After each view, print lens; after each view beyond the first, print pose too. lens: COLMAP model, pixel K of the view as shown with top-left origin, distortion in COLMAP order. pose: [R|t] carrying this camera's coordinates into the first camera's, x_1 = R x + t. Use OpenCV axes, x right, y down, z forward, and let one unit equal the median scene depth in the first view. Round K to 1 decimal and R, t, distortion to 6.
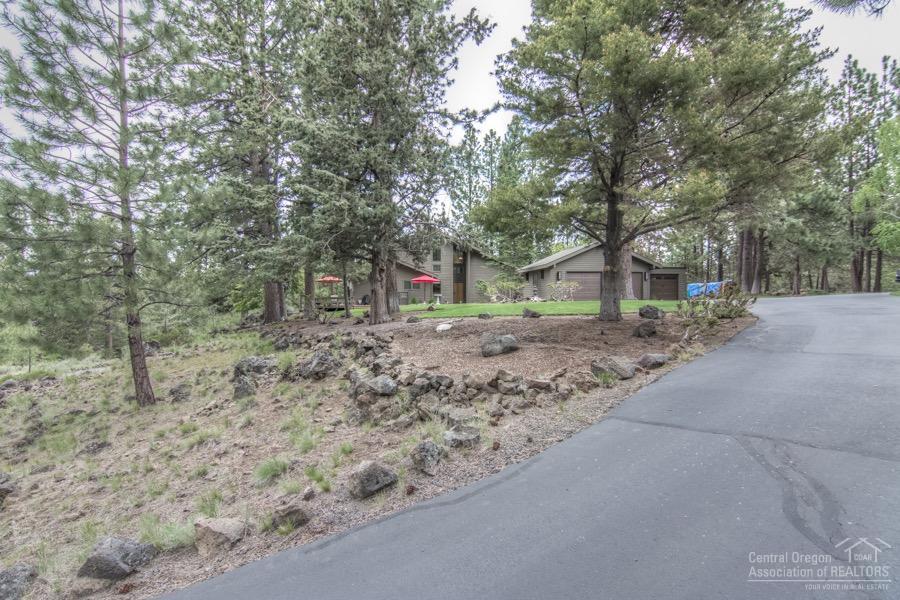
lens RADIAL K [[475.1, 0, 447.1], [0, 475.1, 302.5], [0, 0, 1]] dist [-0.000332, 0.000183]
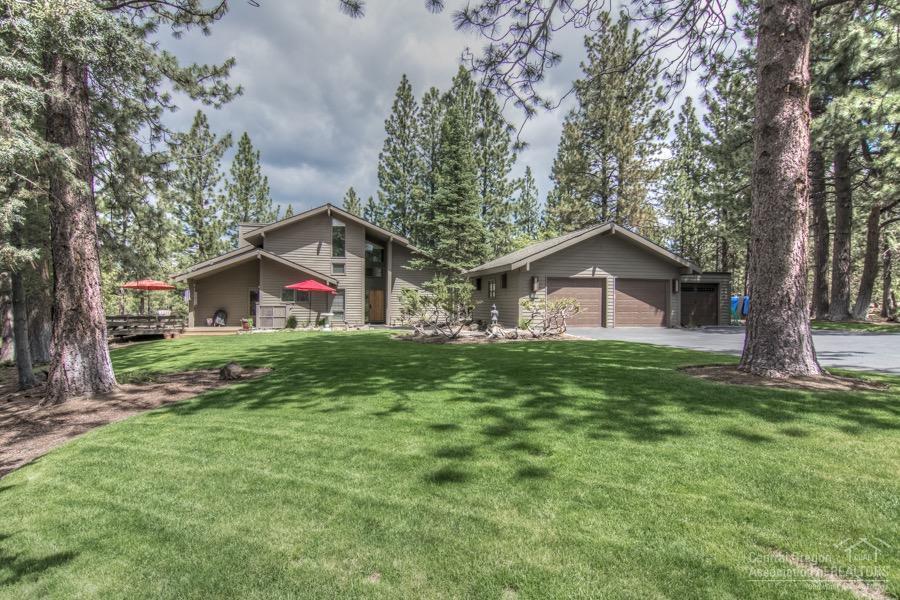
lens RADIAL K [[475.1, 0, 447.1], [0, 475.1, 302.5], [0, 0, 1]] dist [-0.000332, 0.000183]
pose [[0.994659, 0.010038, 0.102724, 0.049512], [-0.009344, 0.999930, -0.007236, -0.018842], [-0.102789, 0.006238, 0.994684, 0.290209]]
